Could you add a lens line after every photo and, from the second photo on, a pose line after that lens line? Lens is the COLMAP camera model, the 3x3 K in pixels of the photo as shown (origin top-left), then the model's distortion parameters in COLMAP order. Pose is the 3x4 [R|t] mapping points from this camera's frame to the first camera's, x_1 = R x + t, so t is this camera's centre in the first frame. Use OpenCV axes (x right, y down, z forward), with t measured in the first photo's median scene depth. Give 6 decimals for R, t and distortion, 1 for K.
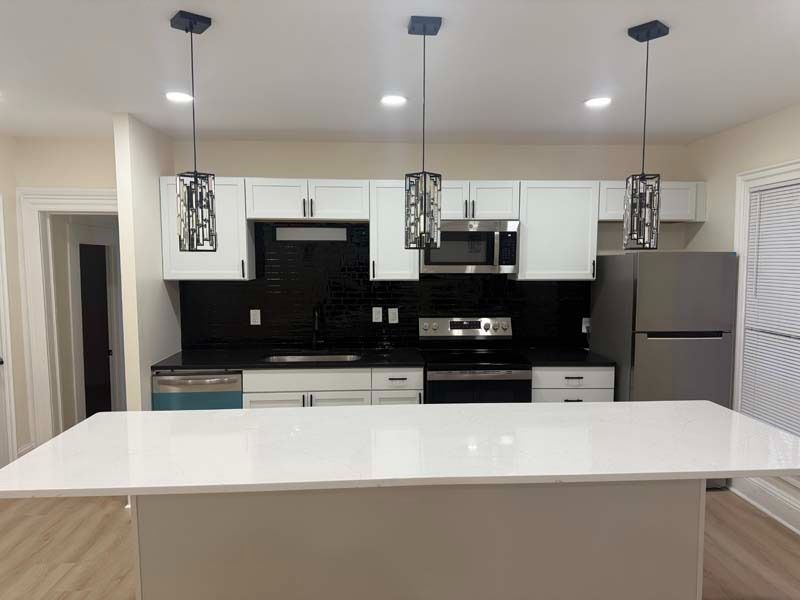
lens RADIAL K [[564.7, 0, 400.0], [0, 564.7, 300.0], [0, 0, 1]] dist [0.104763, -0.165655]
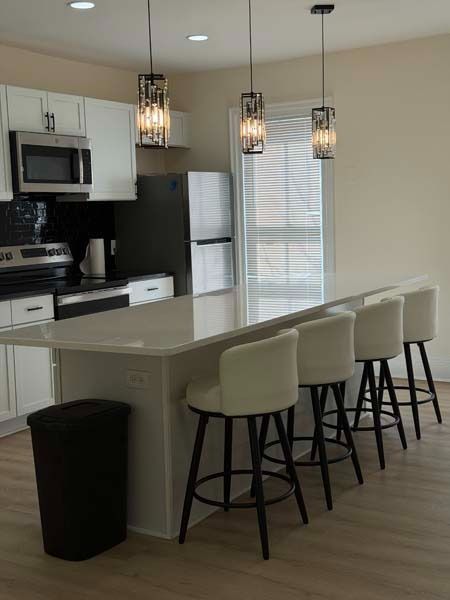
lens RADIAL K [[838.5, 0, 225.0], [0, 838.5, 300.0], [0, 0, 1]] dist [0.104872, 0.009021]
pose [[0.563981, -0.108620, 0.818613, -0.901608], [0.092250, 0.993394, 0.068256, 0.060860], [-0.820619, 0.037022, 0.570276, -0.012266]]
